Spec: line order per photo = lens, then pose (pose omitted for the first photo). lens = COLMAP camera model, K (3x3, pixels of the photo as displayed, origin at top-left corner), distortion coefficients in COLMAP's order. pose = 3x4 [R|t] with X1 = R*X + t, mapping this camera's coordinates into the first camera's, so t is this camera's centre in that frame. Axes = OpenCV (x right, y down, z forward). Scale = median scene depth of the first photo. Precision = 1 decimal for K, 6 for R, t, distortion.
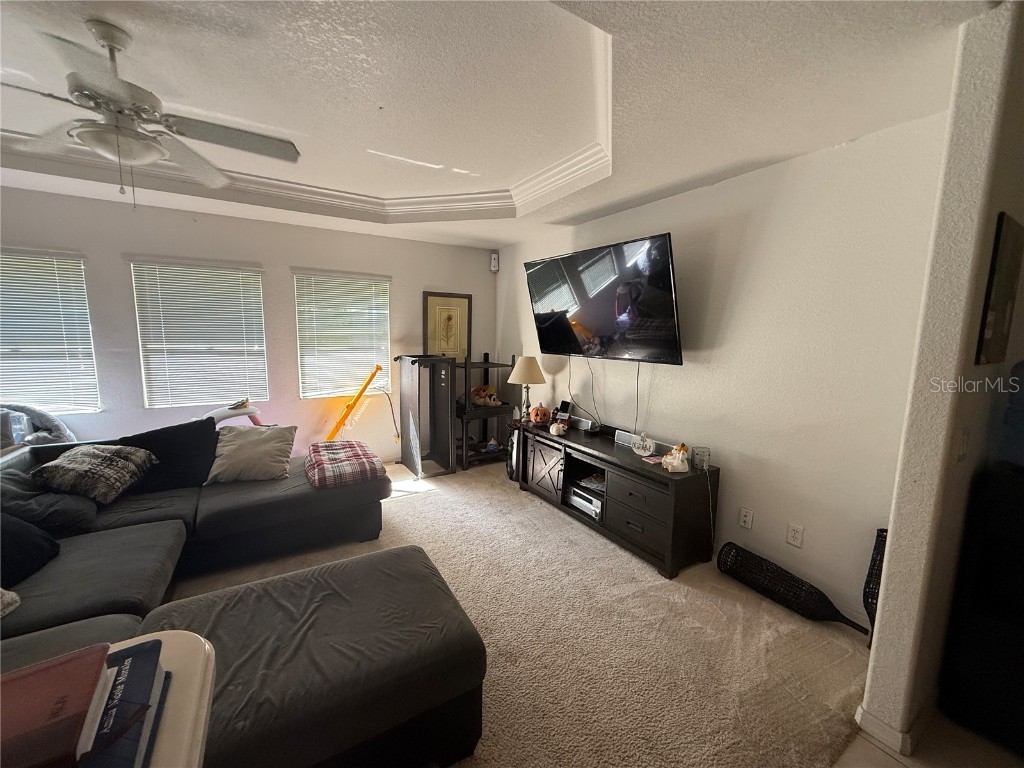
lens RADIAL K [[404.4, 0, 508.0], [0, 404.4, 384.1], [0, 0, 1]] dist [-0.001245, -0.000223]
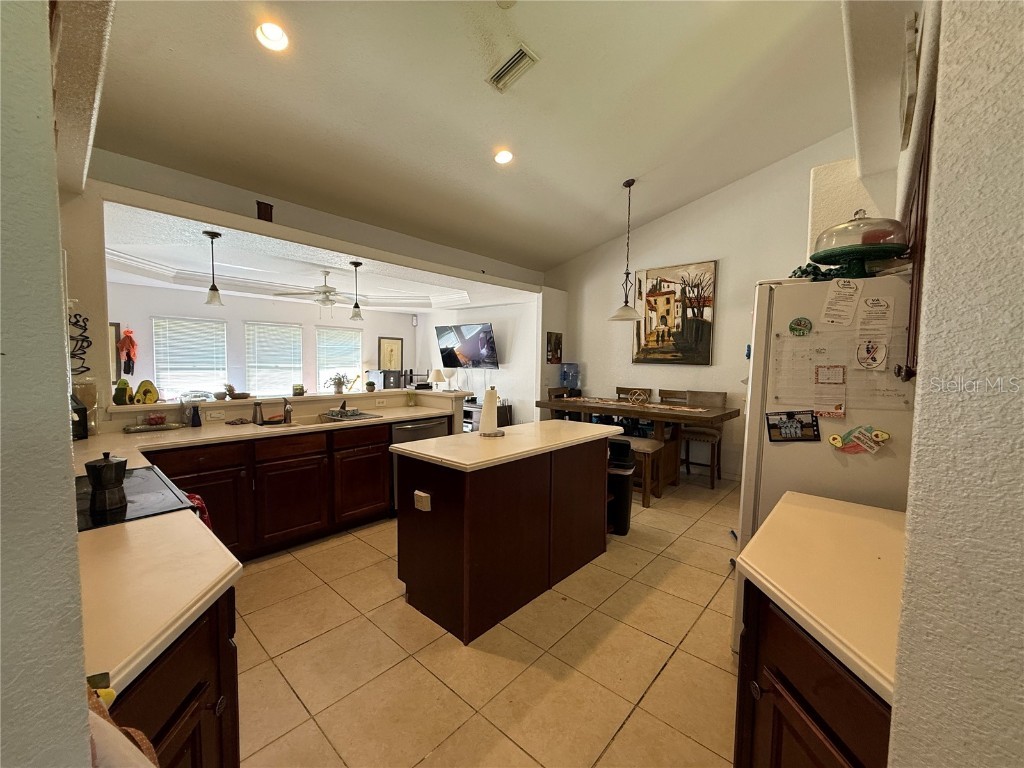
lens RADIAL K [[404.4, 0, 506.5], [0, 404.4, 381.6], [0, 0, 1]] dist [-0.001245, -0.000223]
pose [[0.960474, -0.016839, 0.277859, -0.202571], [0.037214, 0.996976, -0.068218, 0.162701], [-0.275870, 0.075862, 0.958196, -1.185444]]
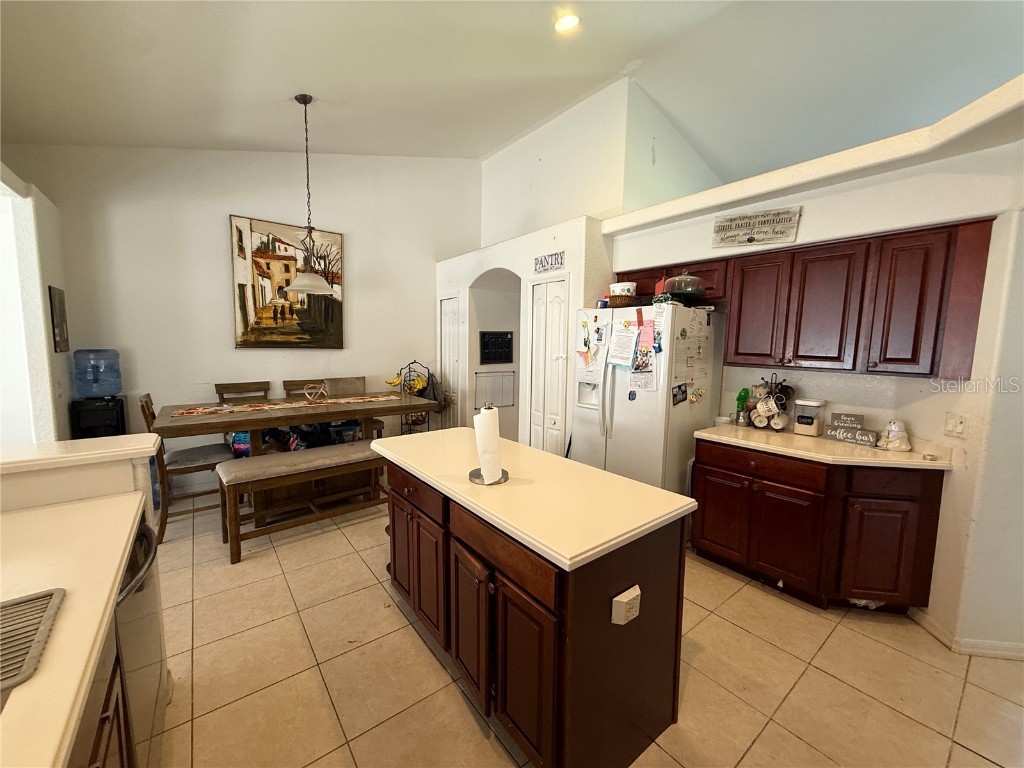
lens RADIAL K [[404.4, 0, 513.8], [0, 404.4, 384.1], [0, 0, 1]] dist [-0.001245, -0.000223]
pose [[-0.102302, -0.117114, 0.987835, -0.477032], [0.112925, 0.985259, 0.128504, 0.044570], [-0.988323, 0.124697, -0.087569, -0.464006]]
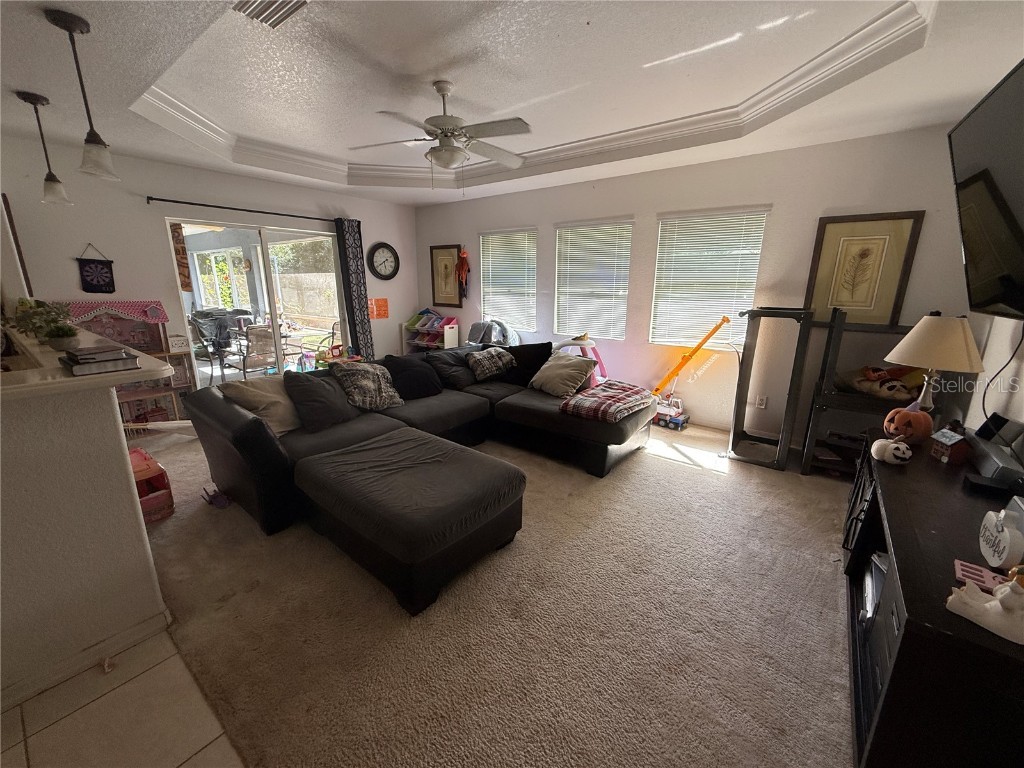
lens RADIAL K [[404.4, 0, 512.5], [0, 404.4, 384.5], [0, 0, 1]] dist [-0.001245, -0.000223]
pose [[0.363250, 0.219038, -0.905578, 0.372483], [-0.120824, 0.974839, 0.187325, -0.013827], [0.923824, 0.041369, 0.380575, 0.298232]]
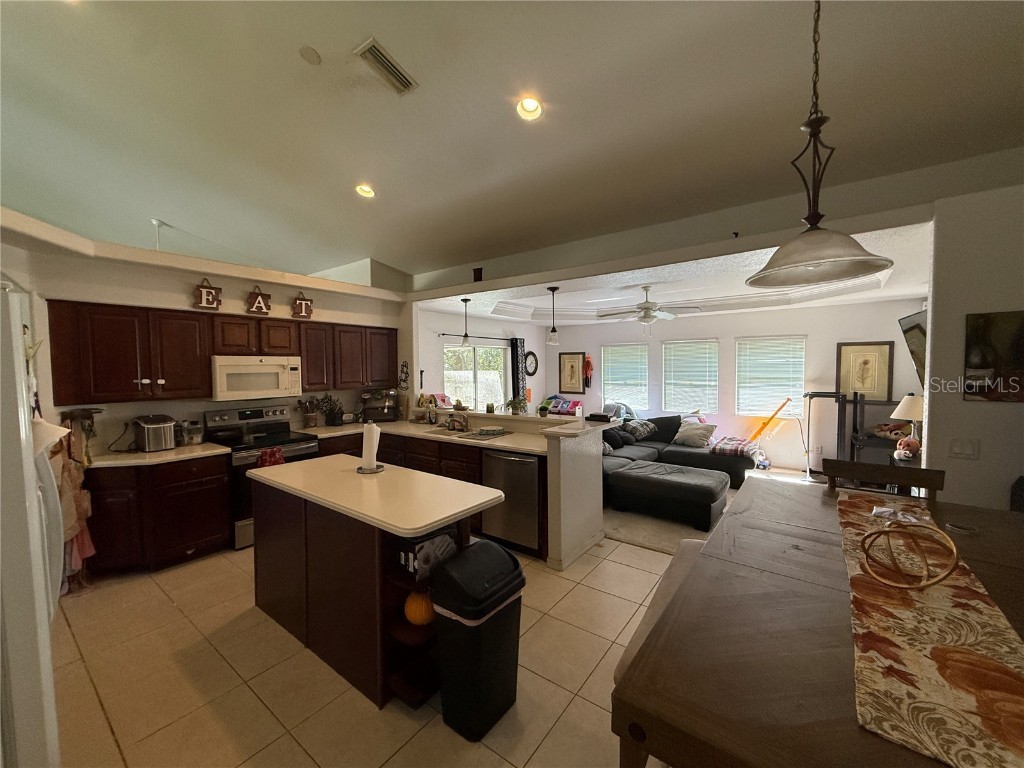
lens RADIAL K [[404.4, 0, 513.2], [0, 404.4, 384.0], [0, 0, 1]] dist [-0.001245, -0.000223]
pose [[0.376367, 0.022433, -0.926199, 0.733764], [-0.105946, 0.994191, -0.018972, 0.041678], [0.920393, 0.105268, 0.376557, -0.513203]]
